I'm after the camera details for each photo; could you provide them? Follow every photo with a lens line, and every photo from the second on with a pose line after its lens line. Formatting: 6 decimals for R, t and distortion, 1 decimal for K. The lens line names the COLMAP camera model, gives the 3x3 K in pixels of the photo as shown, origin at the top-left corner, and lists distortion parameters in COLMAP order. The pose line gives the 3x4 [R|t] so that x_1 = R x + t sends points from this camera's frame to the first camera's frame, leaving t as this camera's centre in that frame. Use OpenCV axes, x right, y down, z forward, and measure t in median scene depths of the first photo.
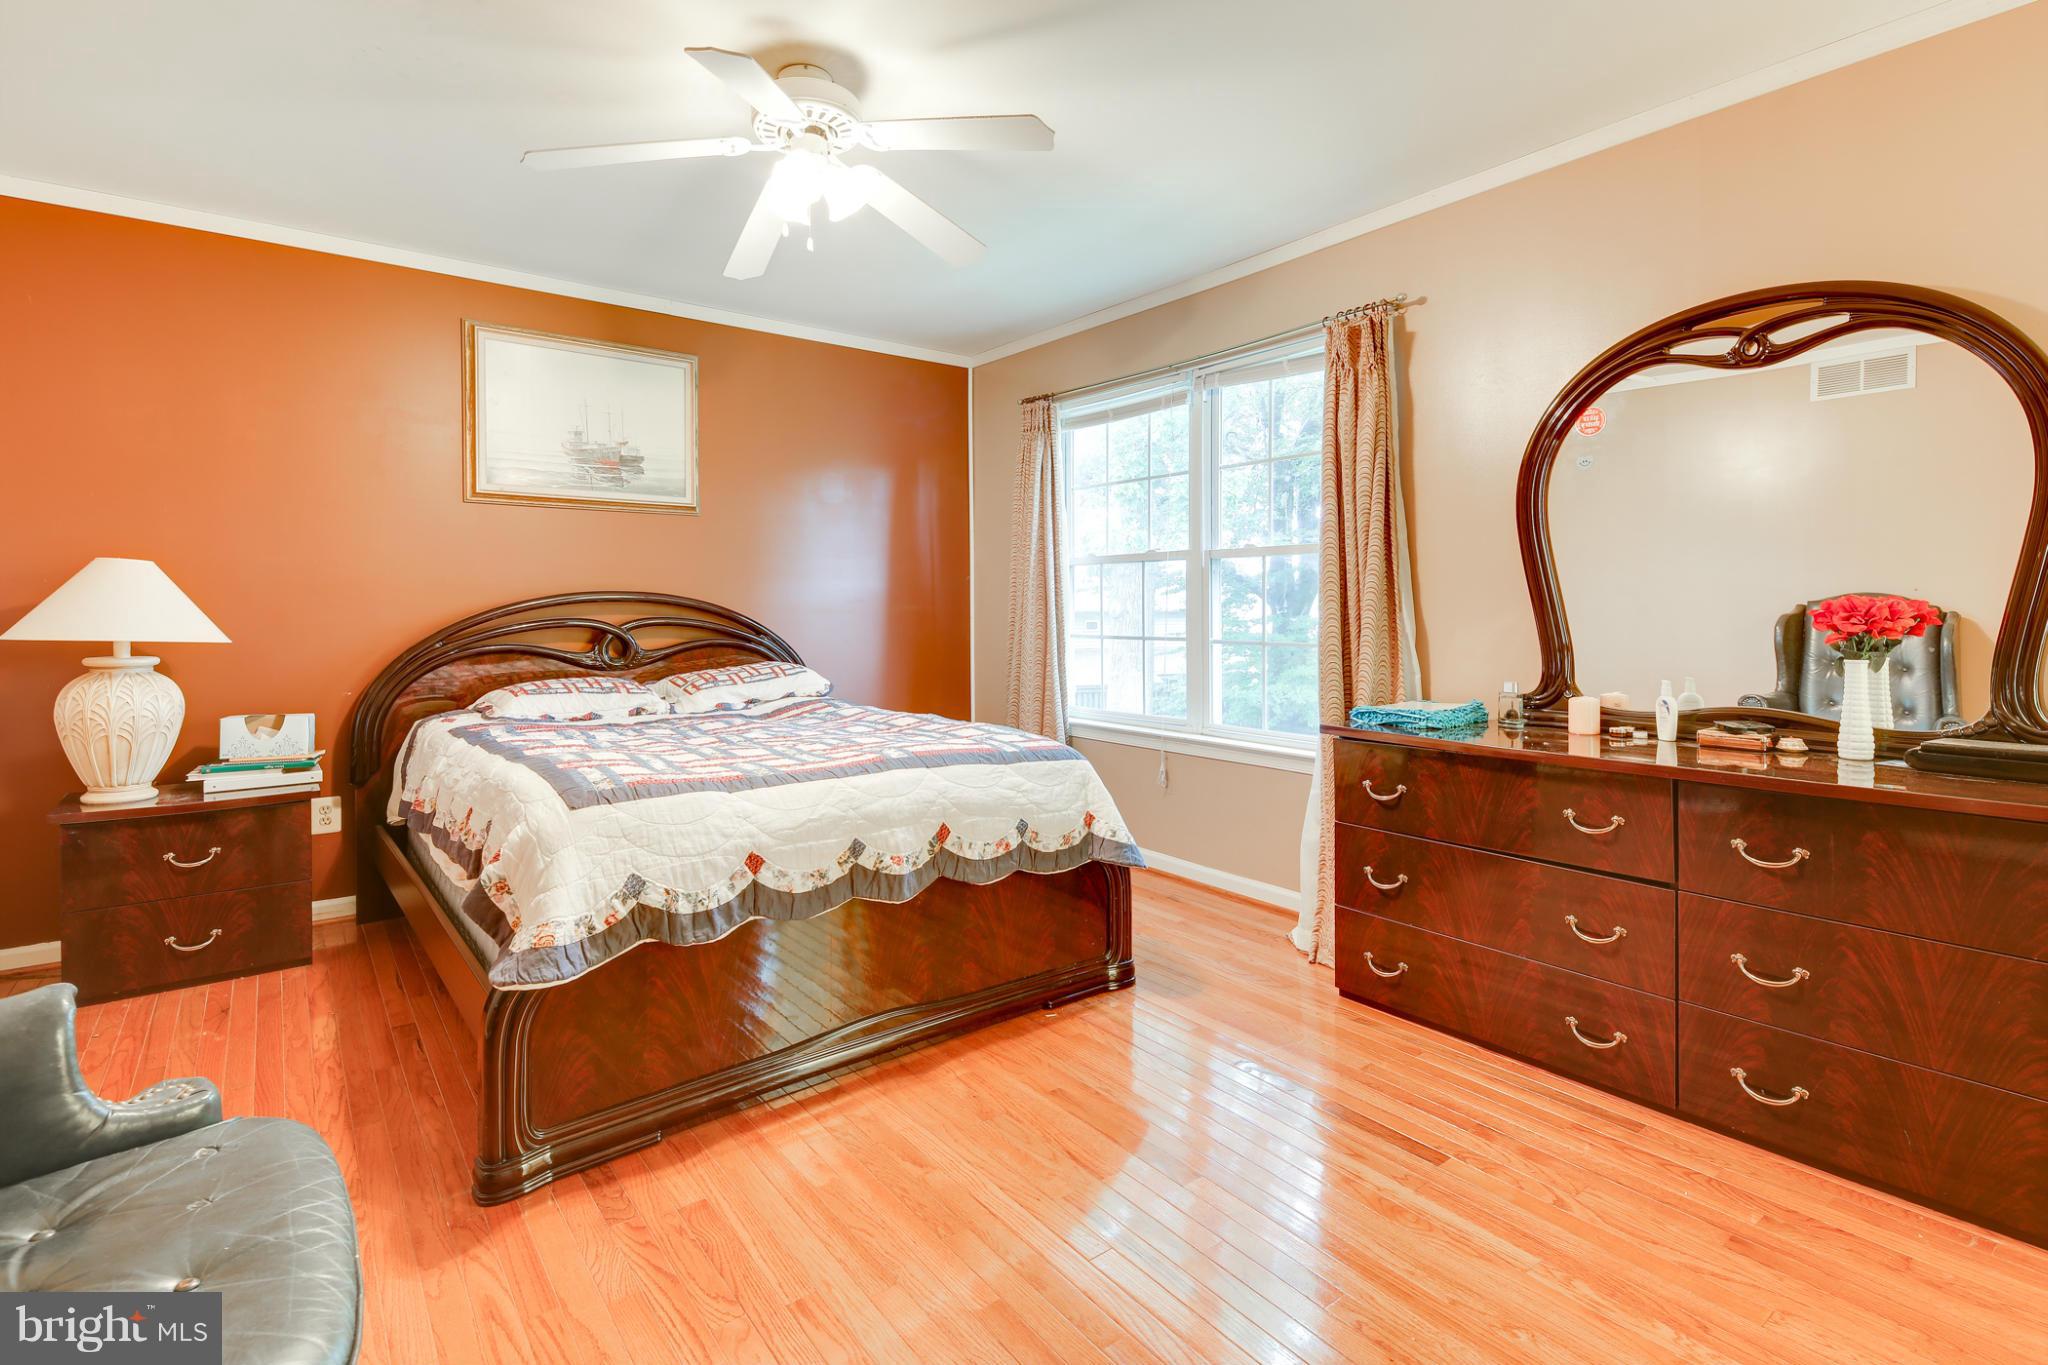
lens RADIAL K [[966.3, 0, 1018.5], [0, 966.3, 581.1], [0, 0, 1]] dist [0.011973, -0.000815]
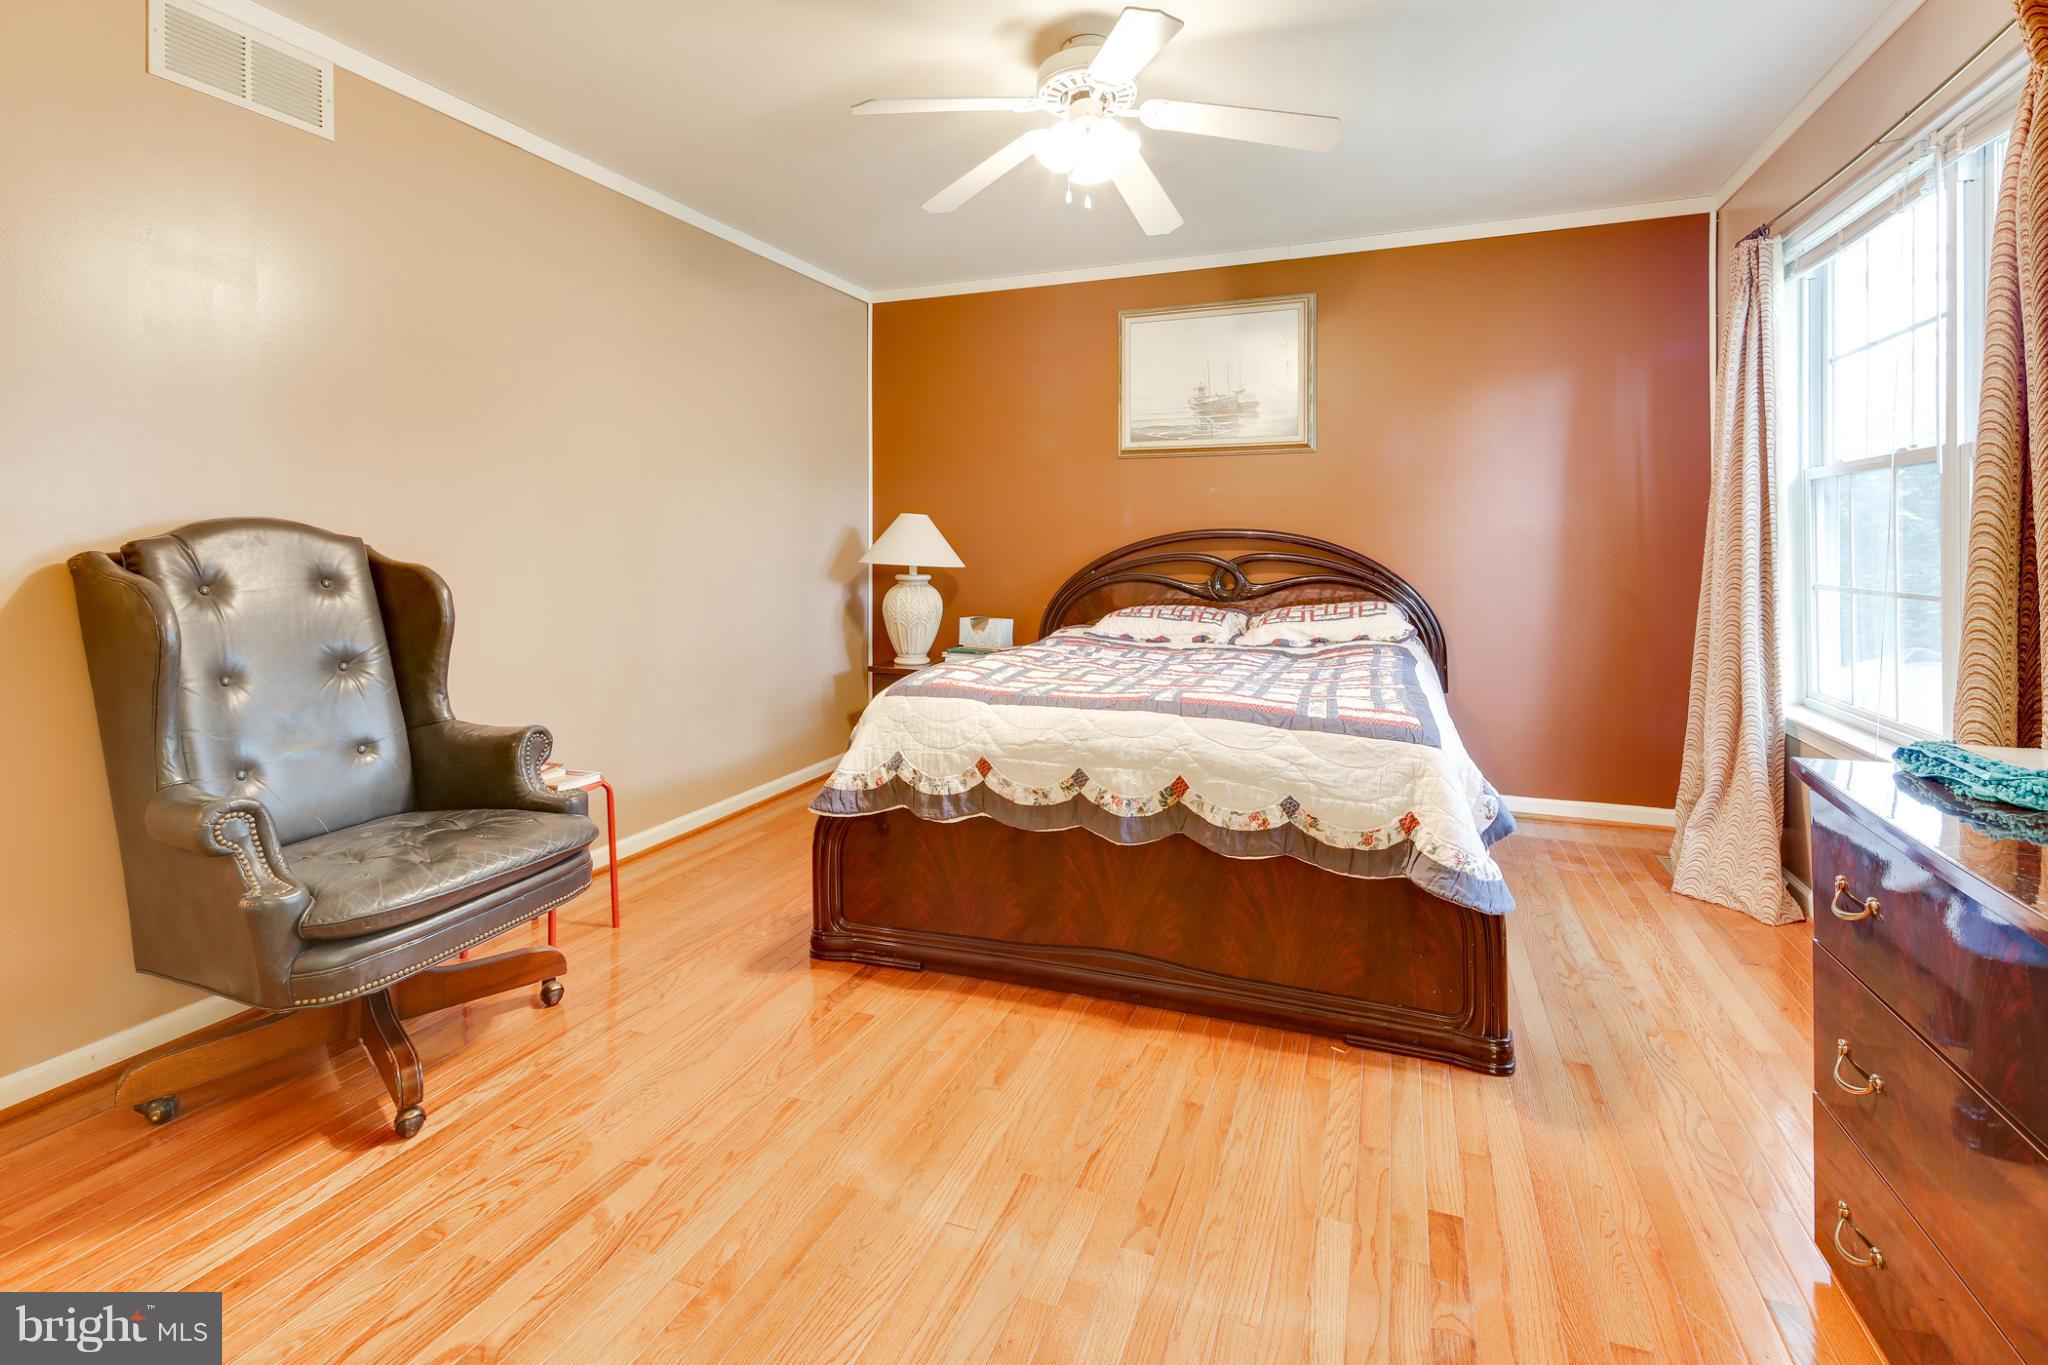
lens RADIAL K [[965.5, 0, 1013.4], [0, 965.5, 516.8], [0, 0, 1]] dist [0.020374, -0.011091]
pose [[0.519497, -0.023432, -0.854151, 0.631419], [0.024621, 0.999619, -0.012448, 0.007381], [0.854118, -0.014564, 0.519876, 0.374320]]
